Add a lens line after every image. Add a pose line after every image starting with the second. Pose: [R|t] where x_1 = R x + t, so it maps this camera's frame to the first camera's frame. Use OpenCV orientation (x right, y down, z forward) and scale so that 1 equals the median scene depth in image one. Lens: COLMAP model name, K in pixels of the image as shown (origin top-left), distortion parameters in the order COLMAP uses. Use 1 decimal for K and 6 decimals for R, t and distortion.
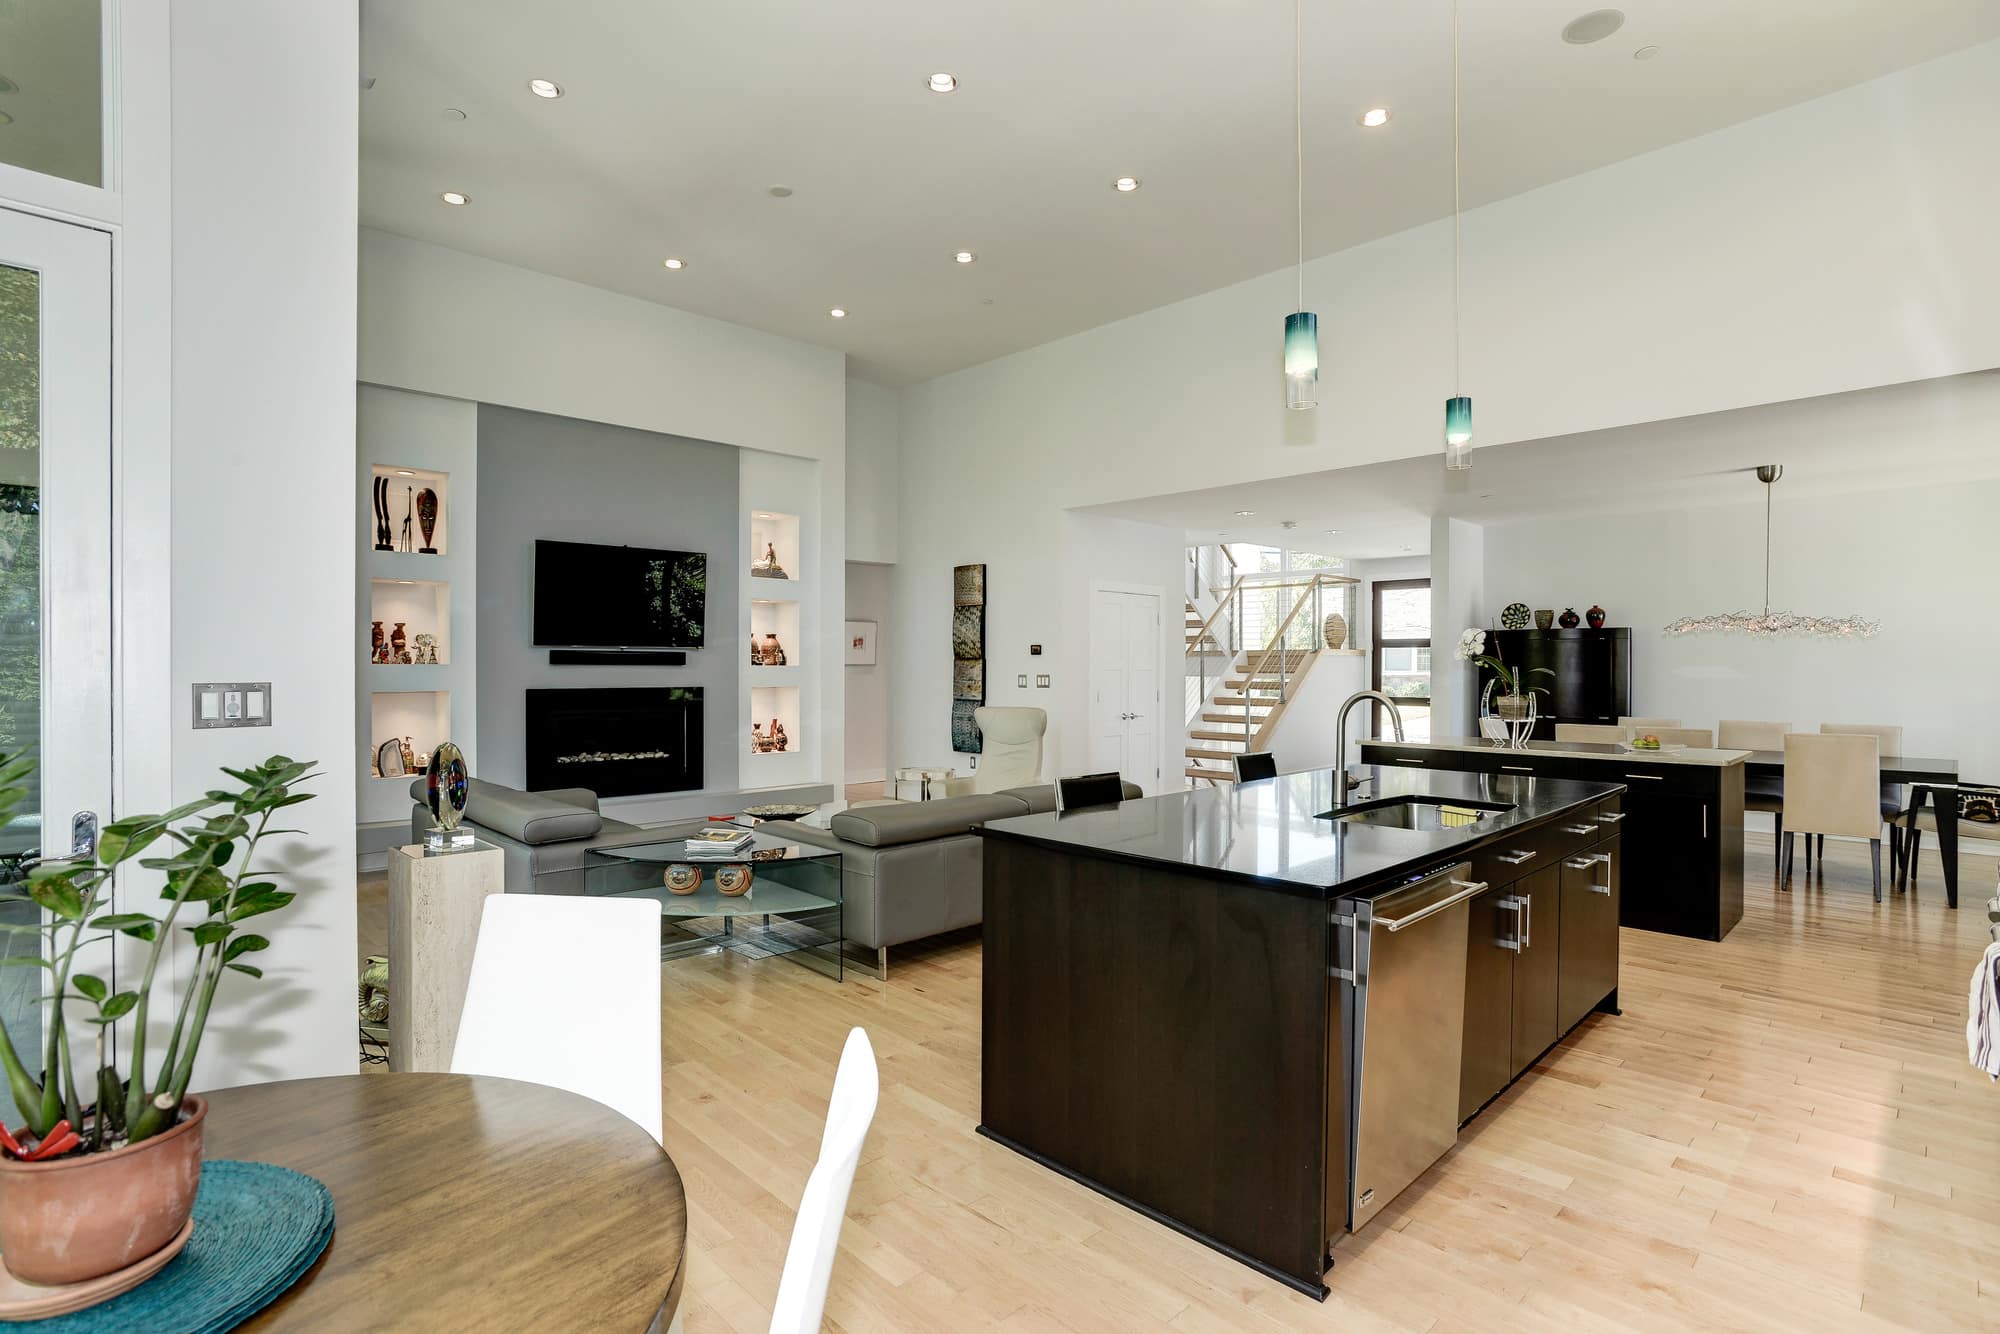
lens RADIAL K [[996.2, 0, 966.9], [0, 996.2, 663.7], [0, 0, 1]] dist [-0.024750, 0.005640]
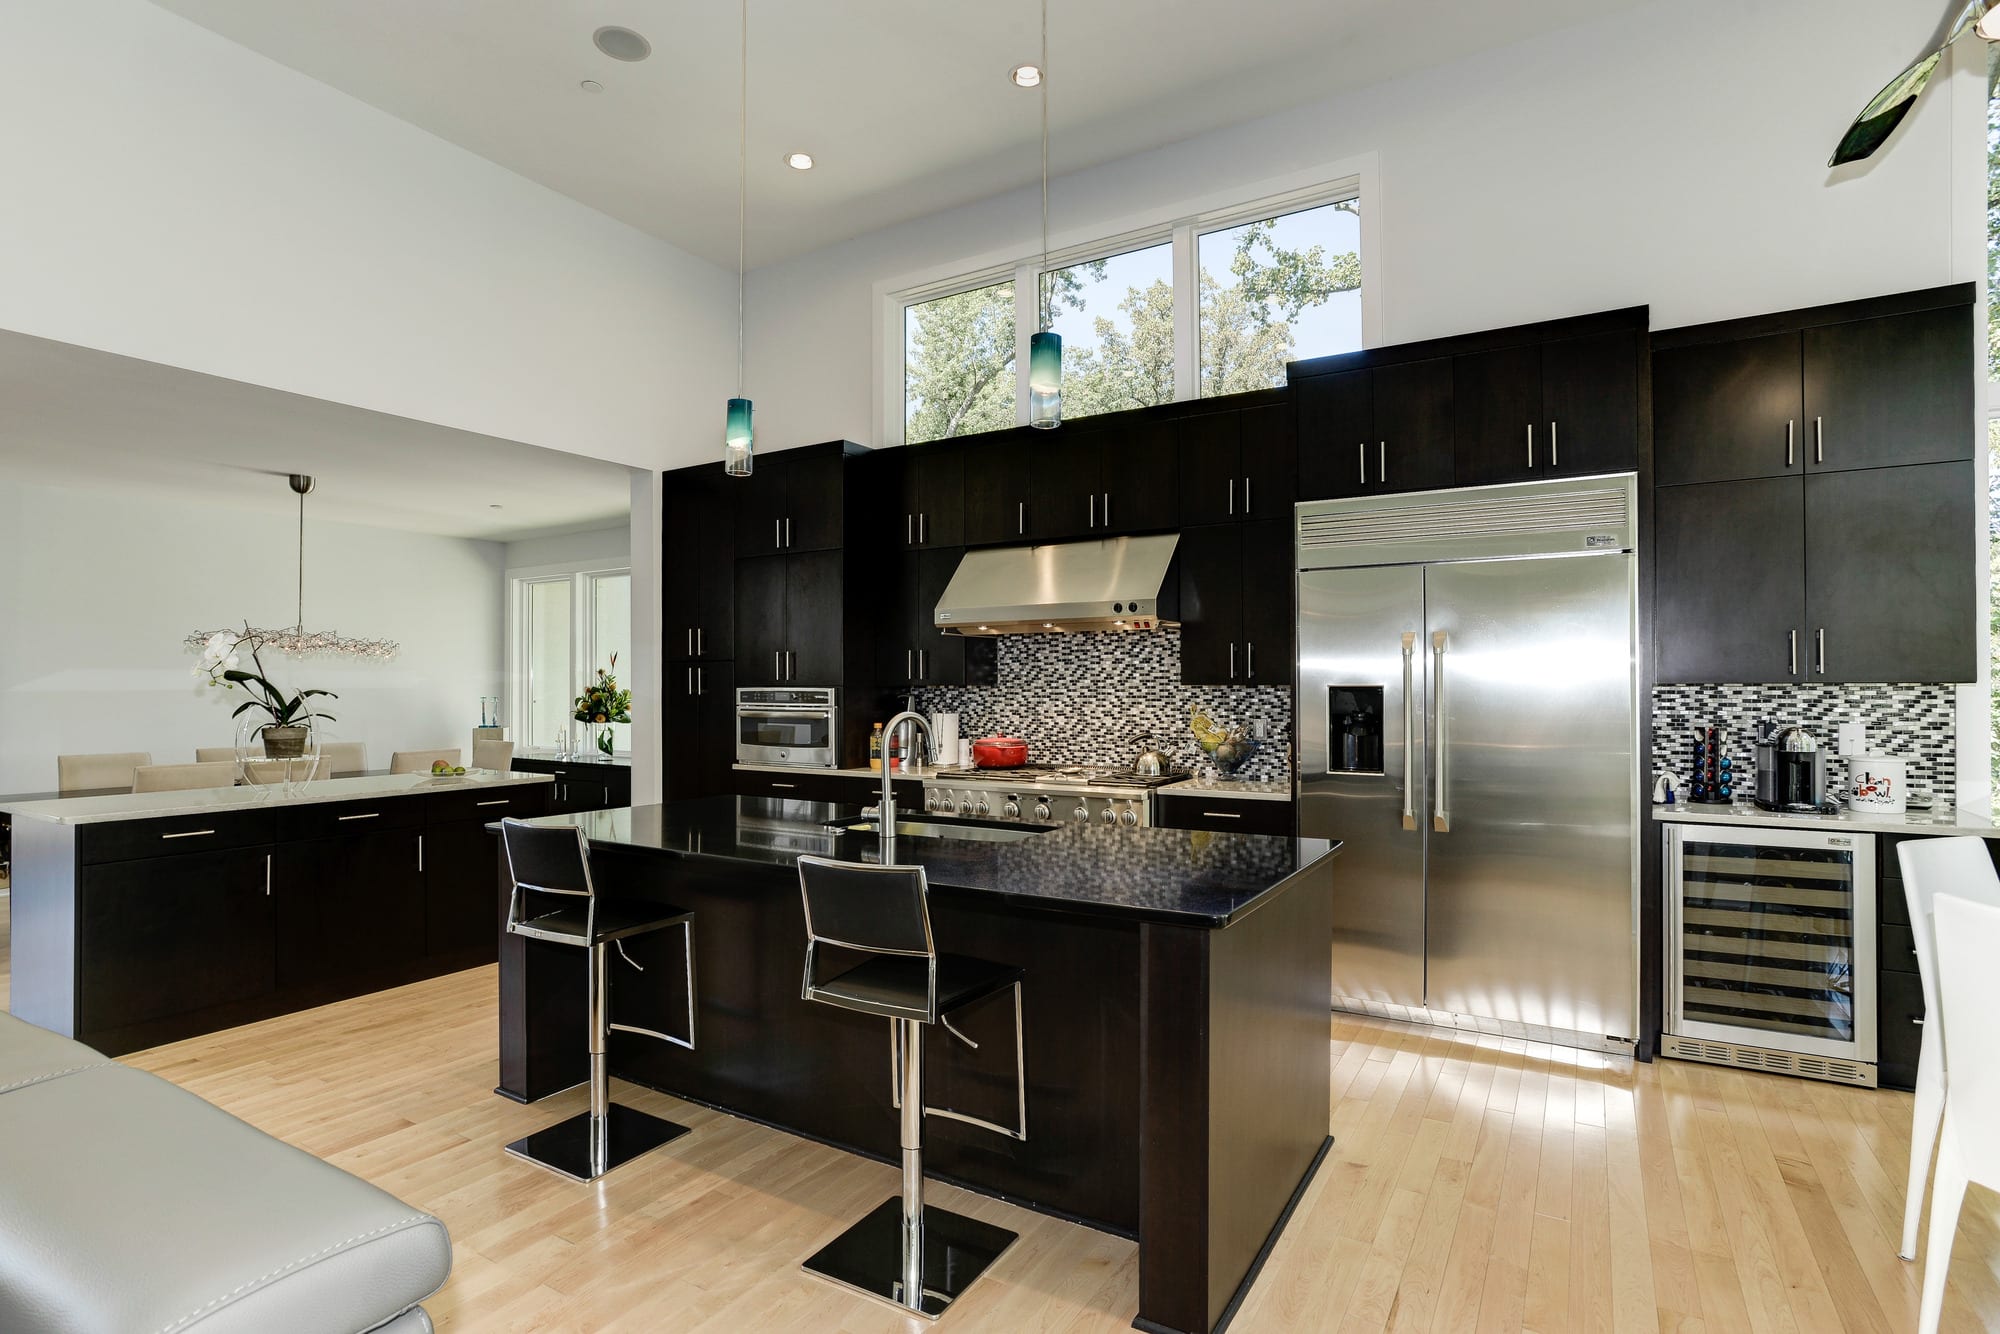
lens RADIAL K [[996.2, 0, 994.0], [0, 996.2, 678.9], [0, 0, 1]] dist [-0.024750, 0.005640]
pose [[-0.279780, -0.001870, 0.960062, -0.998035], [0.001166, 0.999997, 0.002287, -0.012167], [-0.960063, 0.001760, -0.279777, 2.057288]]
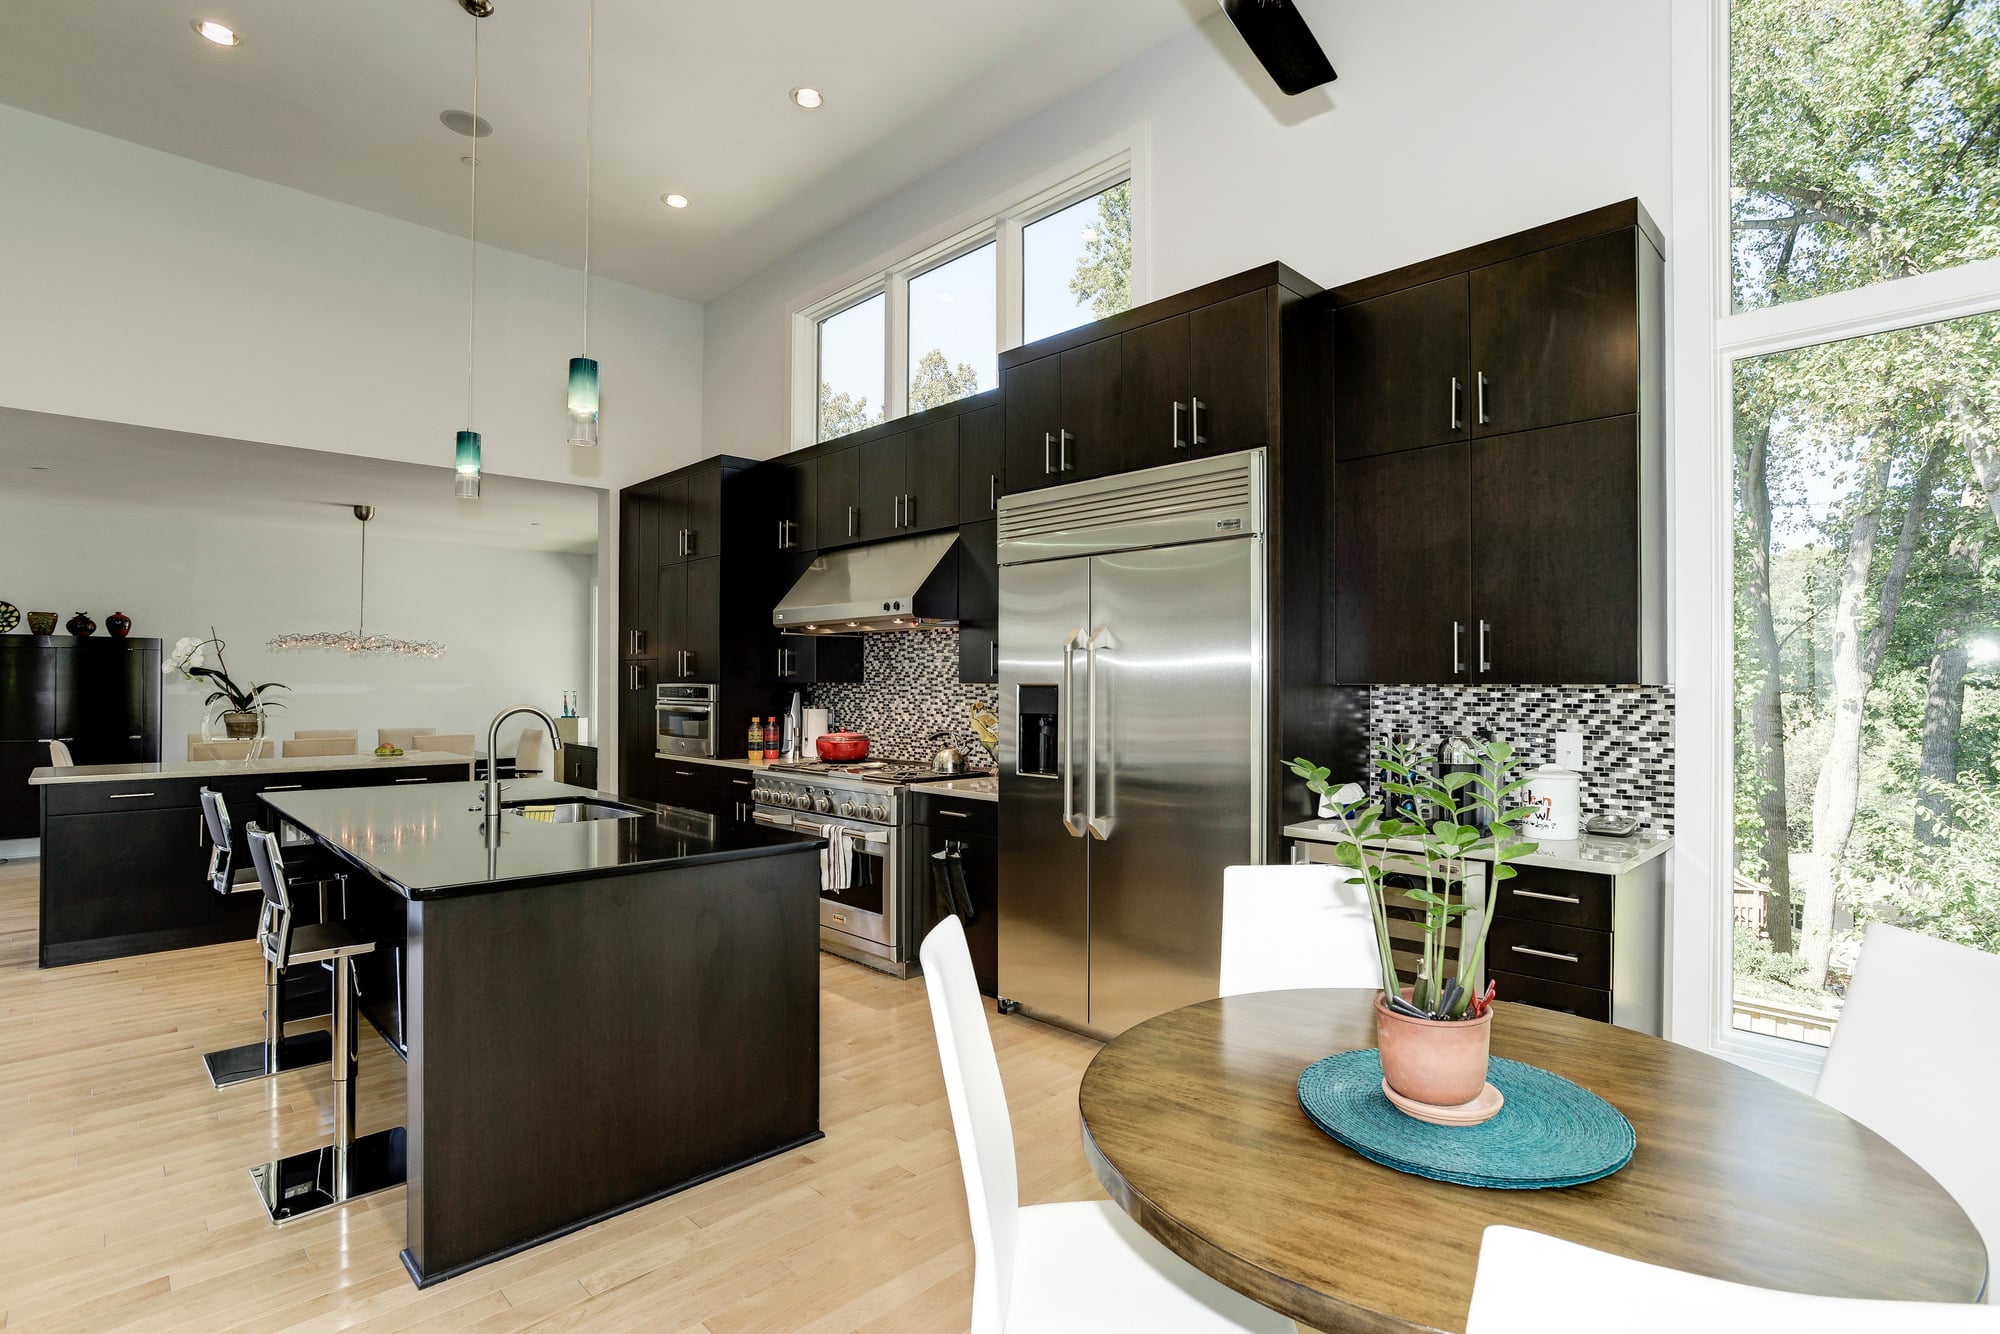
lens RADIAL K [[996.2, 0, 1008.6], [0, 996.2, 678.2], [0, 0, 1]] dist [-0.024750, 0.005640]
pose [[-0.026950, -0.002998, 0.999632, -1.221722], [-0.001991, 0.999994, 0.002946, -0.010186], [-0.999635, -0.001911, -0.026956, 0.898714]]
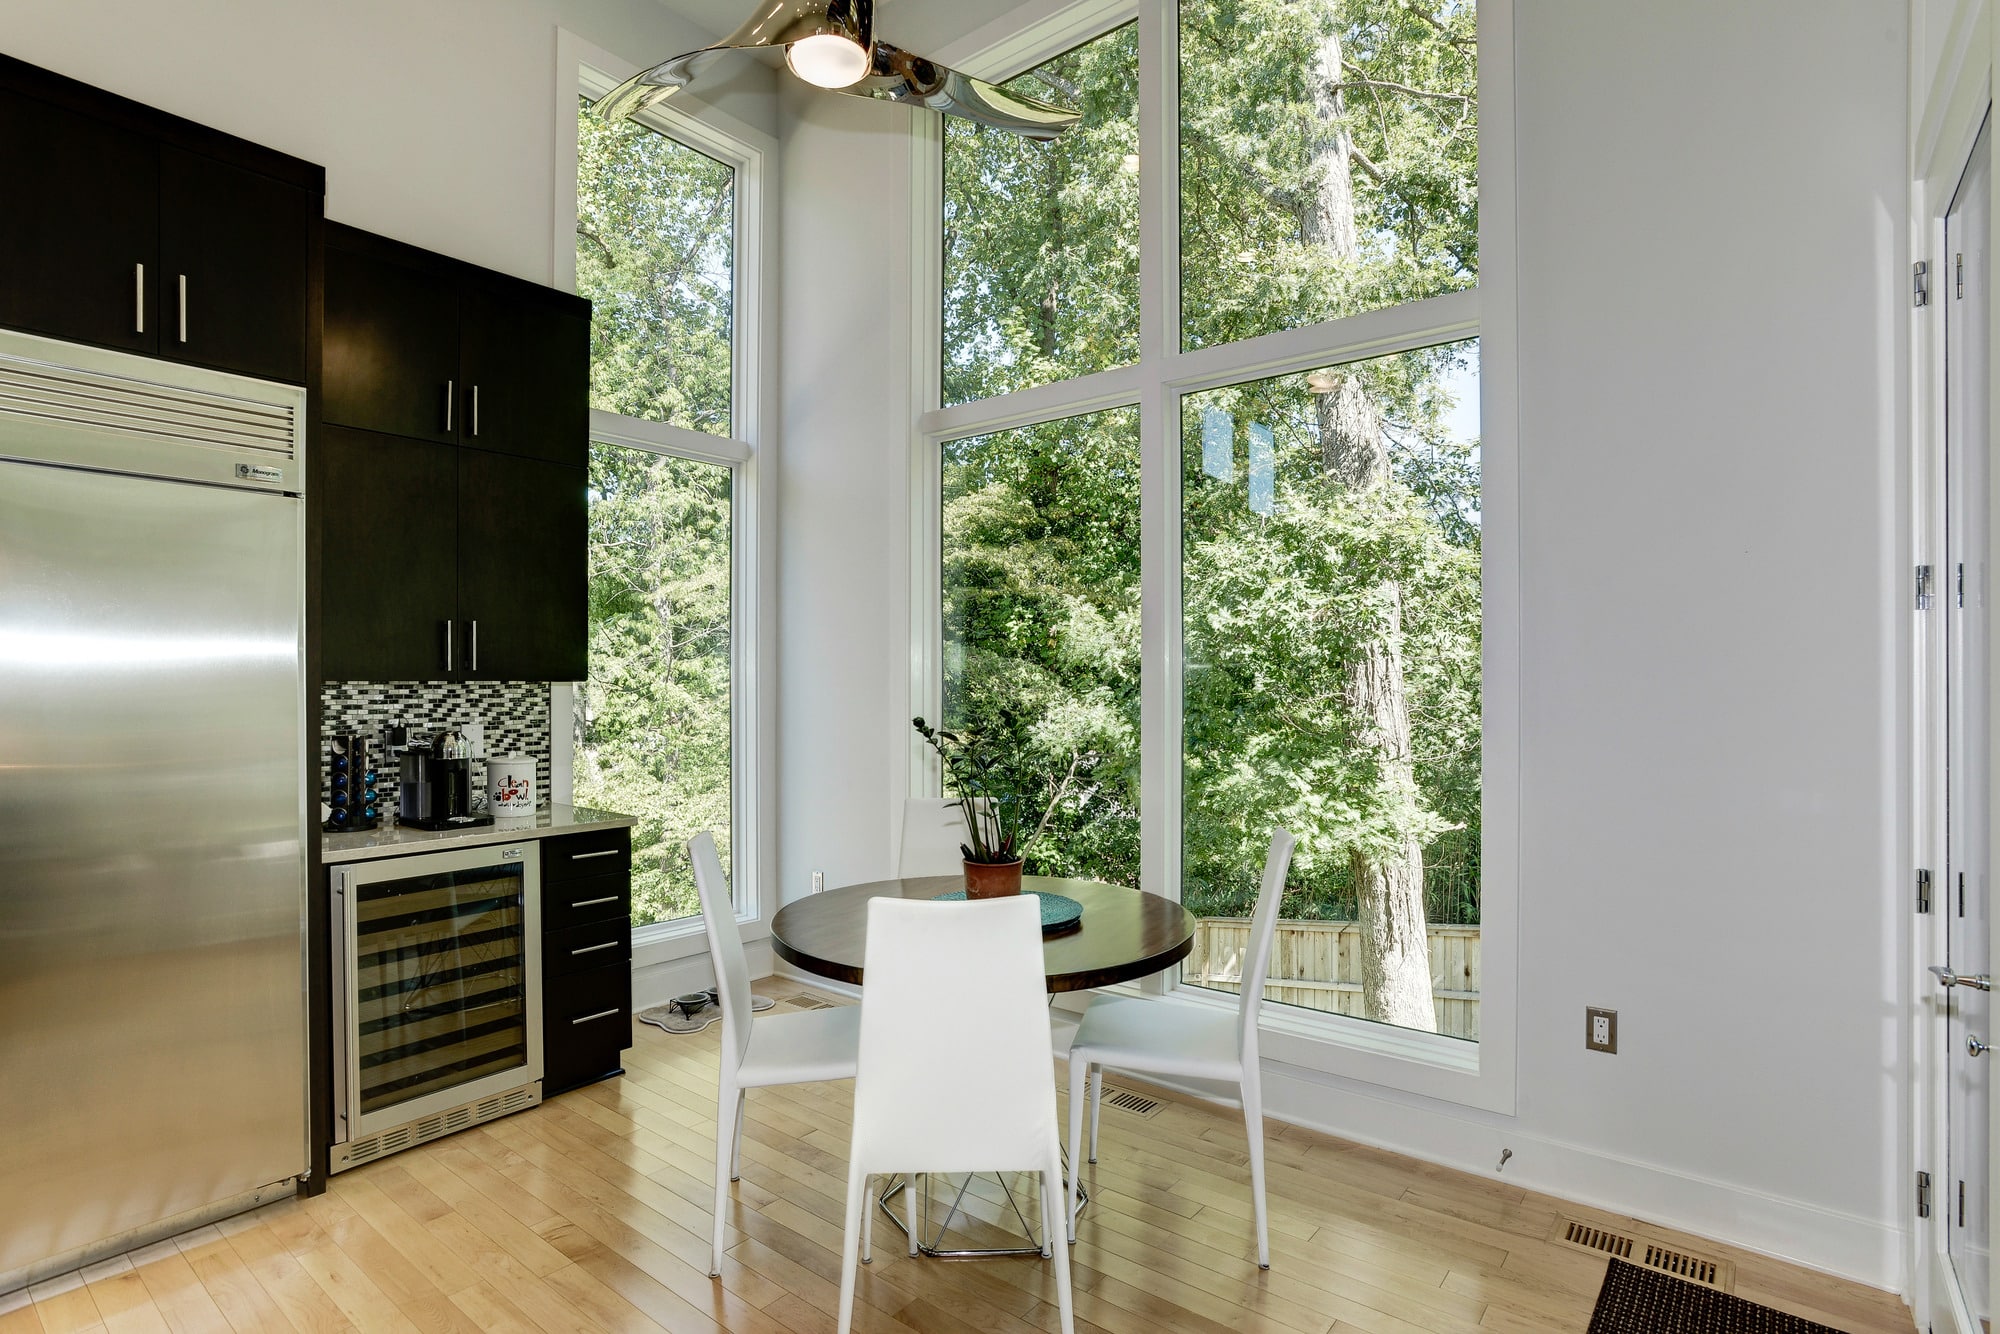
lens RADIAL K [[996.2, 0, 998.9], [0, 996.2, 687.9], [0, 0, 1]] dist [-0.024750, 0.005640]
pose [[-0.989565, -0.005649, -0.143974, -0.334704], [-0.006141, 0.999977, 0.002975, 0.003068], [0.143954, 0.003828, -0.989577, 1.853453]]
